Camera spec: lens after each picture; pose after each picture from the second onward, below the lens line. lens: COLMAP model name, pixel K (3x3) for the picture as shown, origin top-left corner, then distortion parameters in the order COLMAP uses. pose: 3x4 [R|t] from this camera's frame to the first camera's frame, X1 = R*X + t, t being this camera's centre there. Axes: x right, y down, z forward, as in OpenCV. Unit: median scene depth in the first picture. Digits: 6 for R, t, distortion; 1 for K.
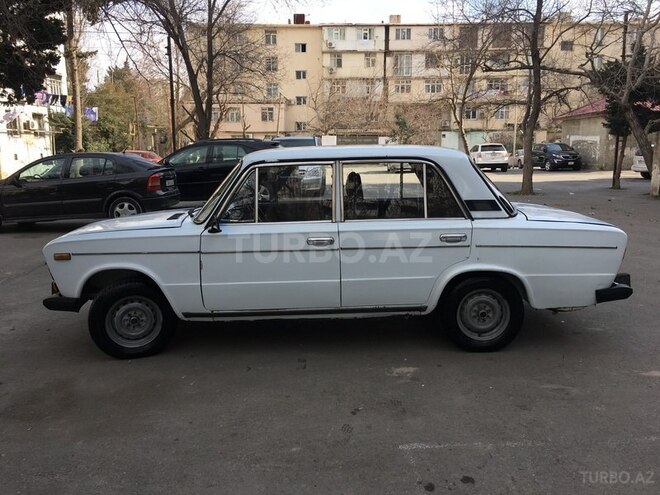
lens RADIAL K [[557.0, 0, 331.2], [0, 557.0, 245.0], [0, 0, 1]] dist [0.084795, -0.108348]
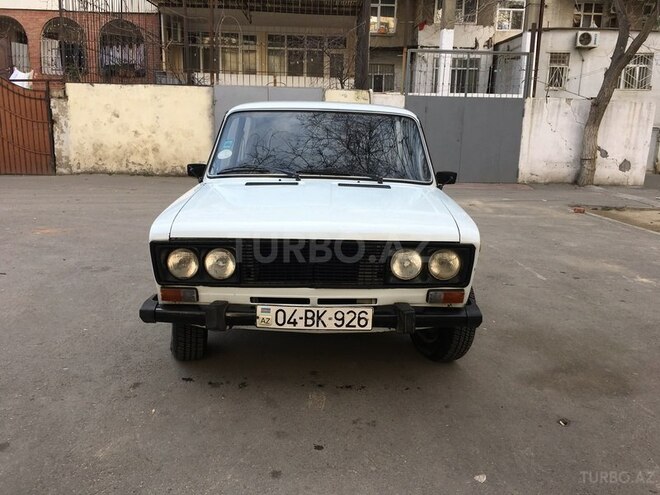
lens RADIAL K [[557.0, 0, 331.2], [0, 557.0, 245.0], [0, 0, 1]] dist [0.084795, -0.108348]
pose [[-0.011990, -0.192768, 0.981171, -1.168799], [0.147305, 0.970195, 0.192411, -0.142969], [-0.989018, 0.146839, 0.016763, 1.172744]]
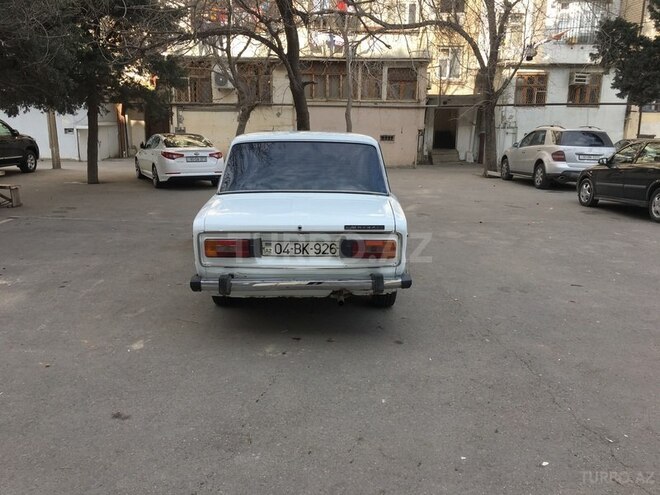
lens RADIAL K [[557.0, 0, 331.2], [0, 557.0, 245.0], [0, 0, 1]] dist [0.084795, -0.108348]
pose [[0.022330, 0.208087, -0.977855, 1.498489], [-0.185736, 0.961935, 0.200458, -0.226828], [0.982346, 0.177147, 0.060129, 1.190778]]
